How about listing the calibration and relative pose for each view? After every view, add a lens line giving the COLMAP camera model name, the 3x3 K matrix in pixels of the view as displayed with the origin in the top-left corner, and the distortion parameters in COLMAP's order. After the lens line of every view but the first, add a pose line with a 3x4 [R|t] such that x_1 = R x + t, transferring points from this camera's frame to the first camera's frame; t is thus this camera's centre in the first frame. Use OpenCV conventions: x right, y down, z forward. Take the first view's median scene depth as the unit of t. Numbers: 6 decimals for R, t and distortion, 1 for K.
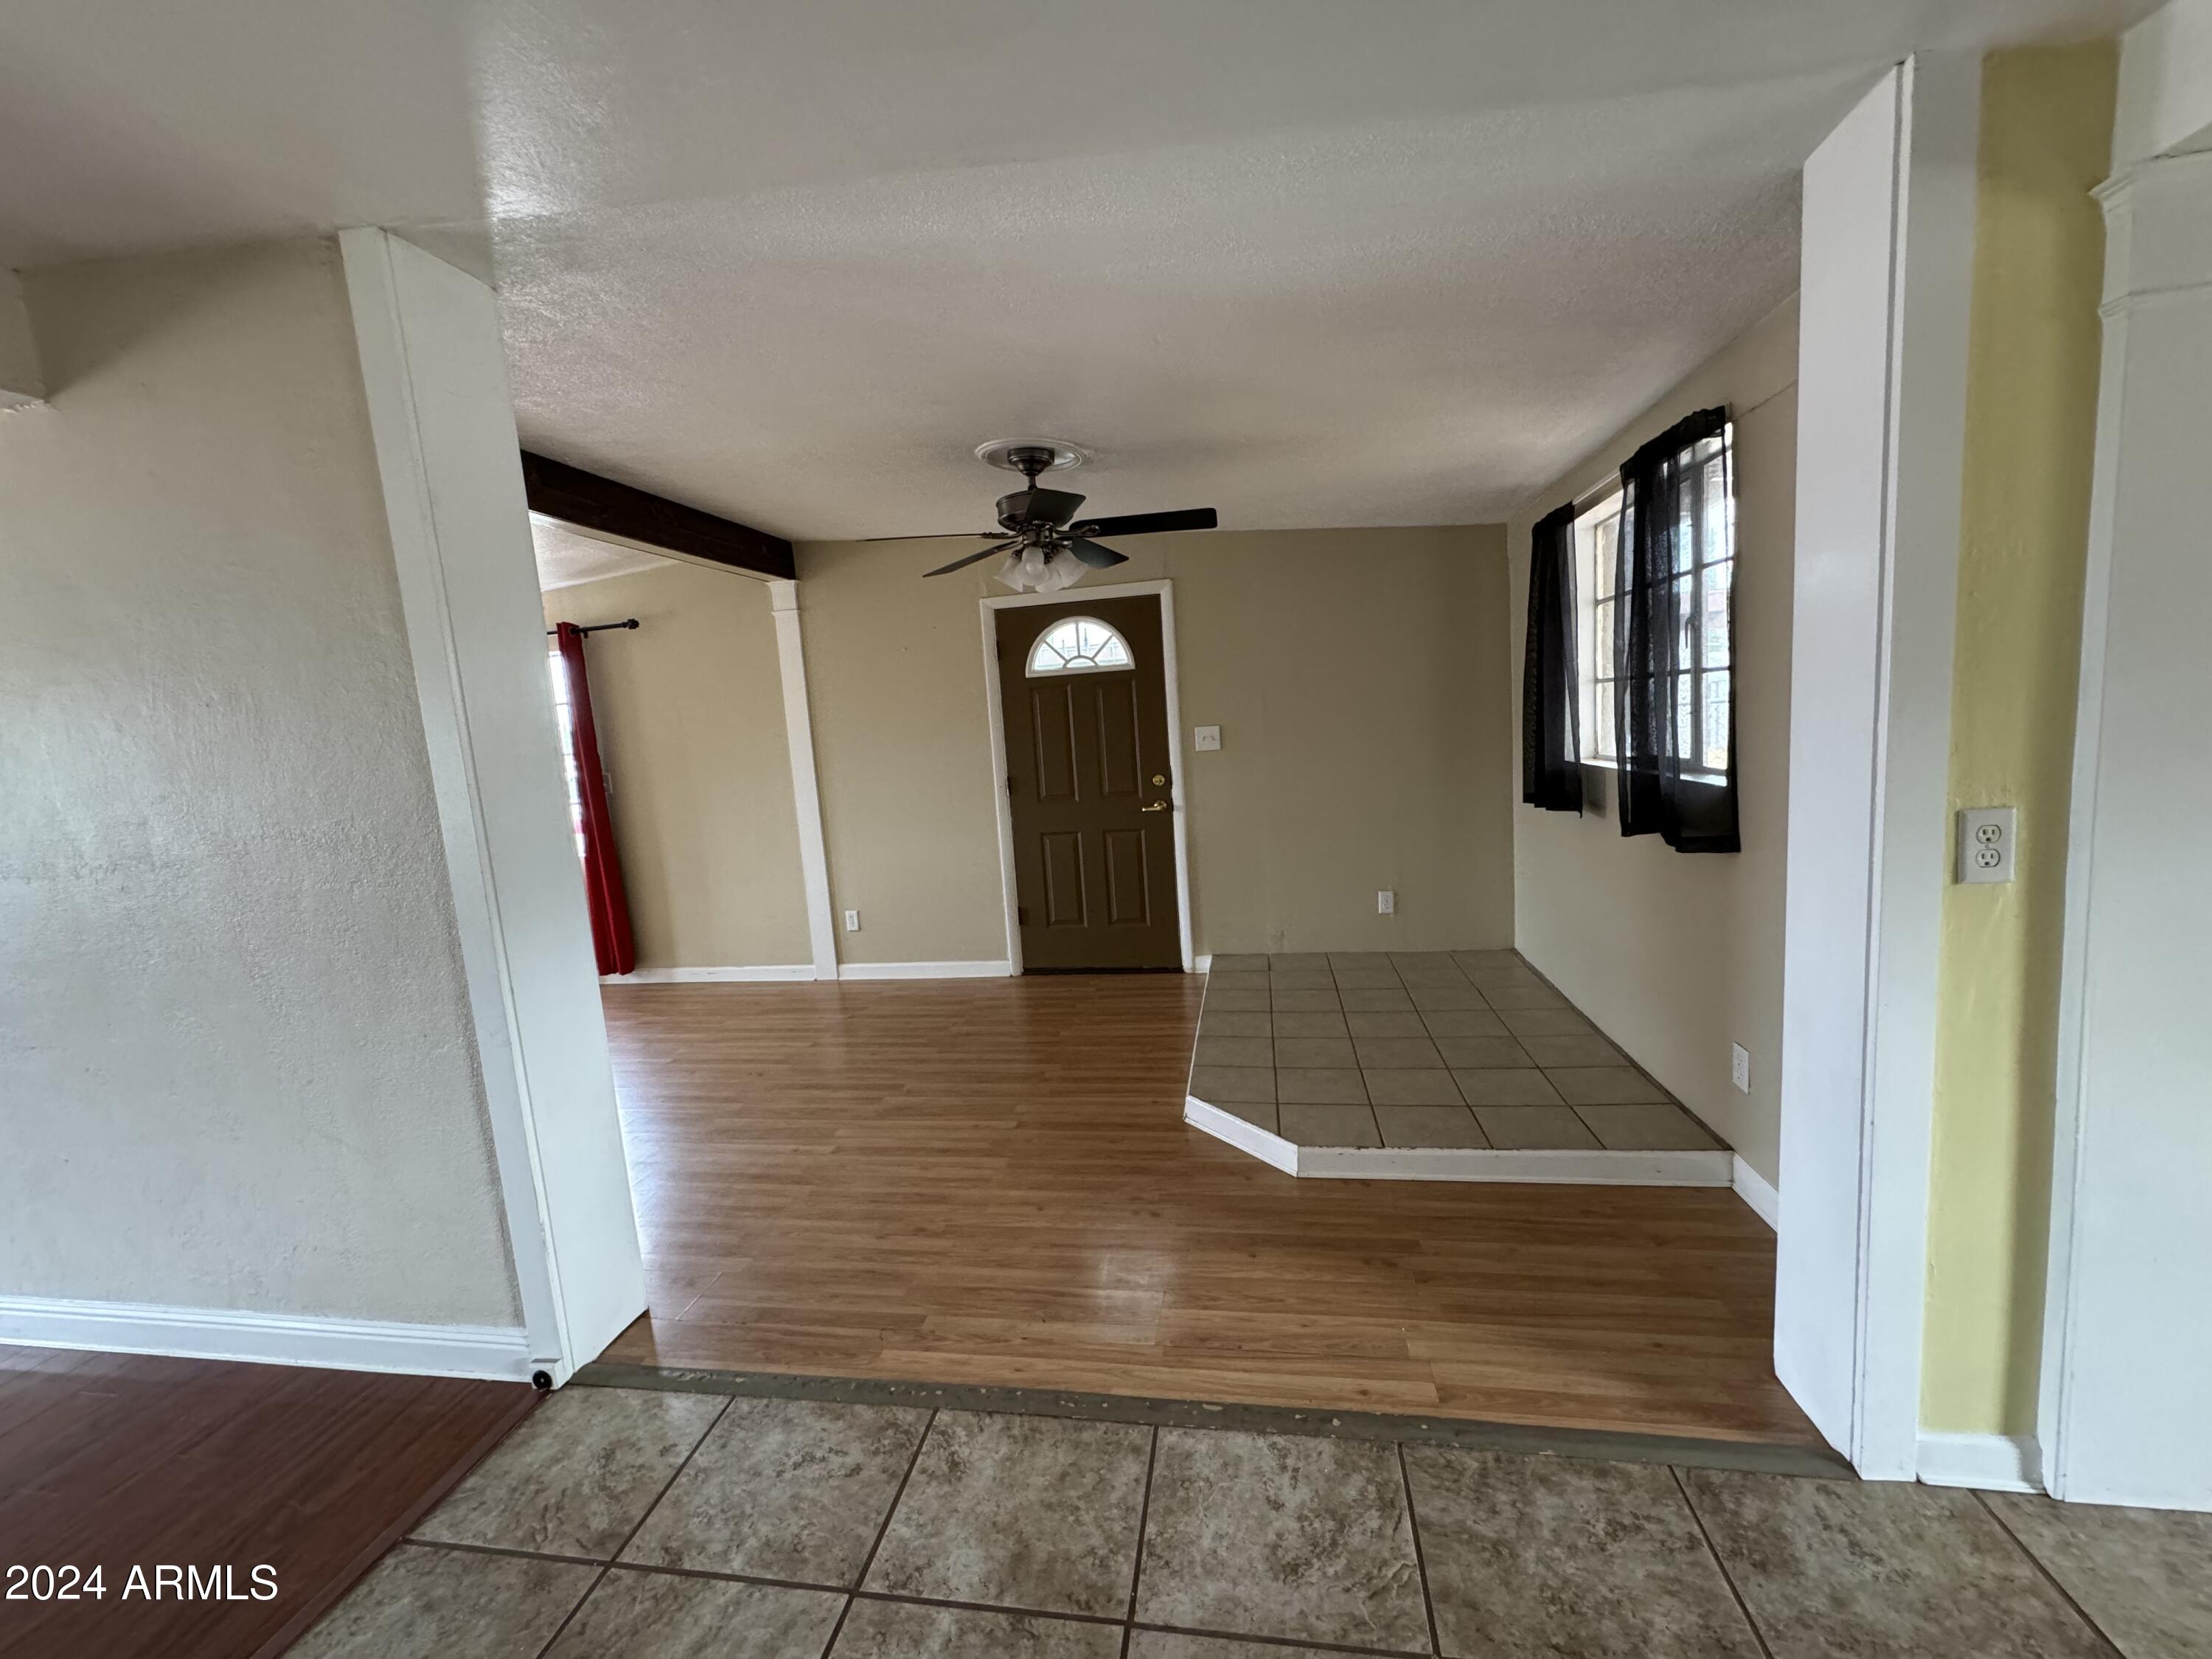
lens RADIAL K [[874.8, 0, 1095.5], [0, 874.8, 823.4], [0, 0, 1]] dist [-0.001772, -0.000004]
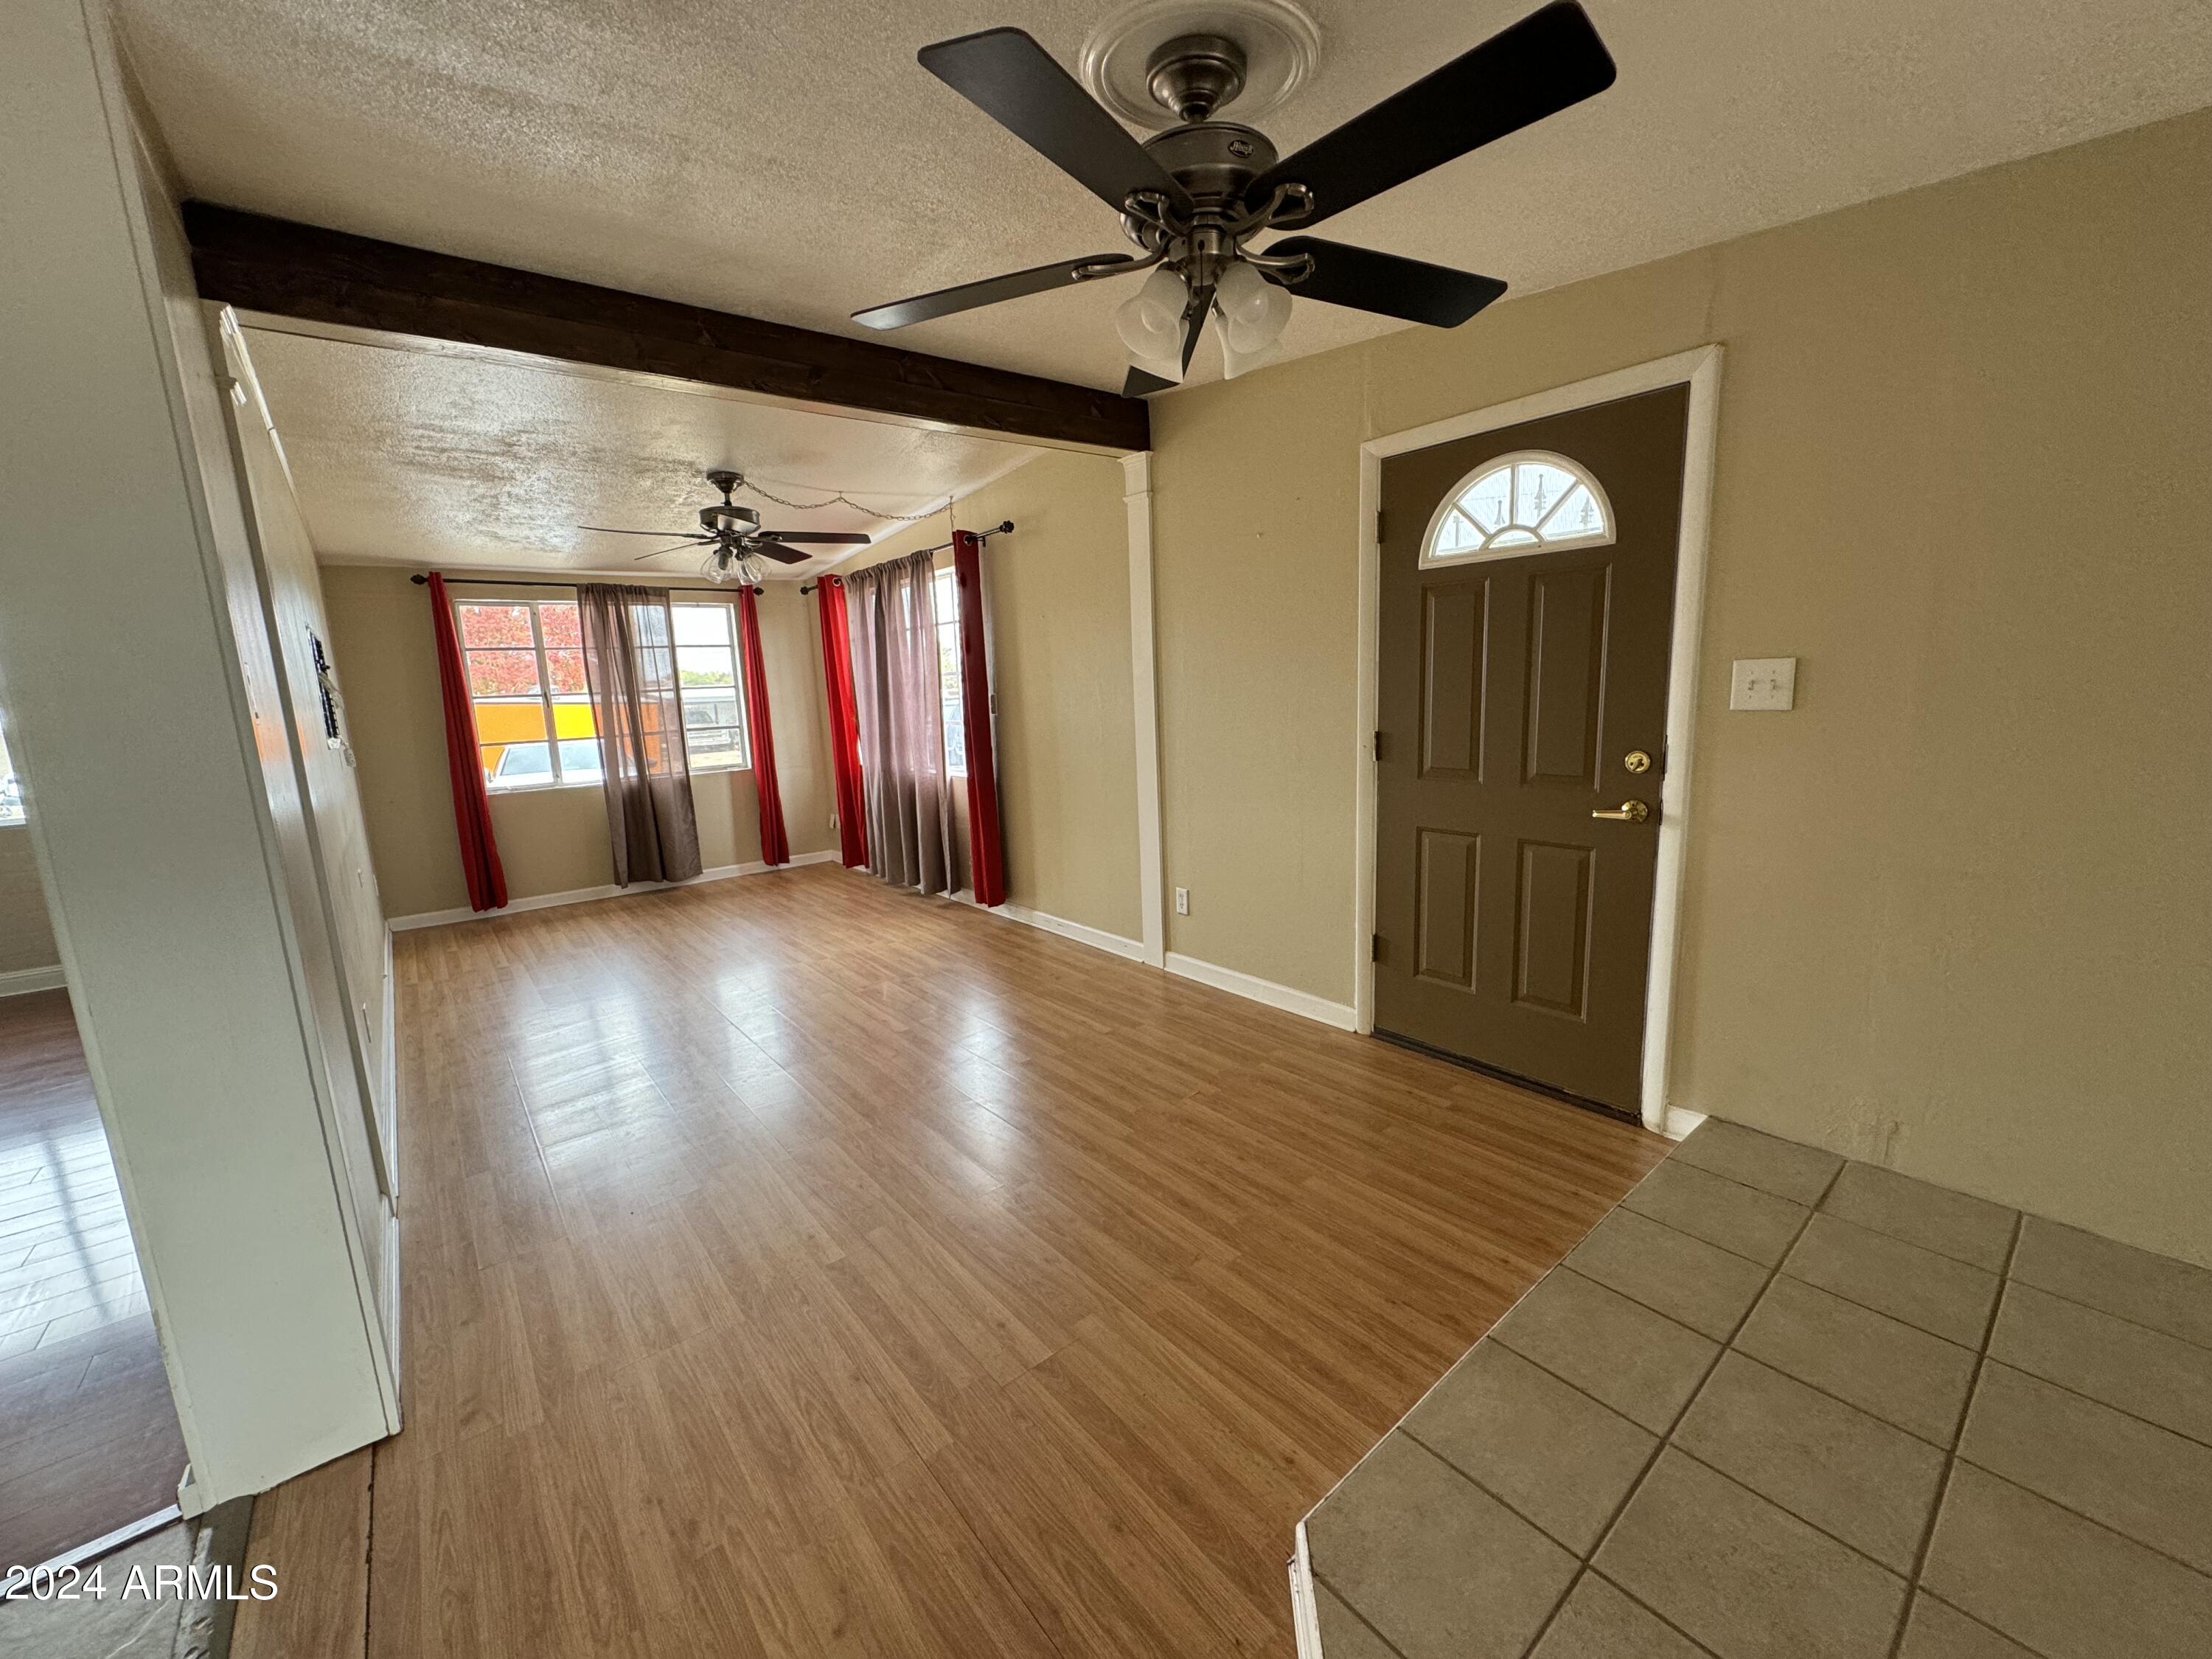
lens RADIAL K [[874.8, 0, 1109.0], [0, 874.8, 825.8], [0, 0, 1]] dist [-0.001772, -0.000004]
pose [[0.764269, 0.143901, -0.628638, 0.161991], [-0.085836, 0.988812, 0.121994, -0.047303], [0.639160, -0.039276, 0.768070, 0.394242]]
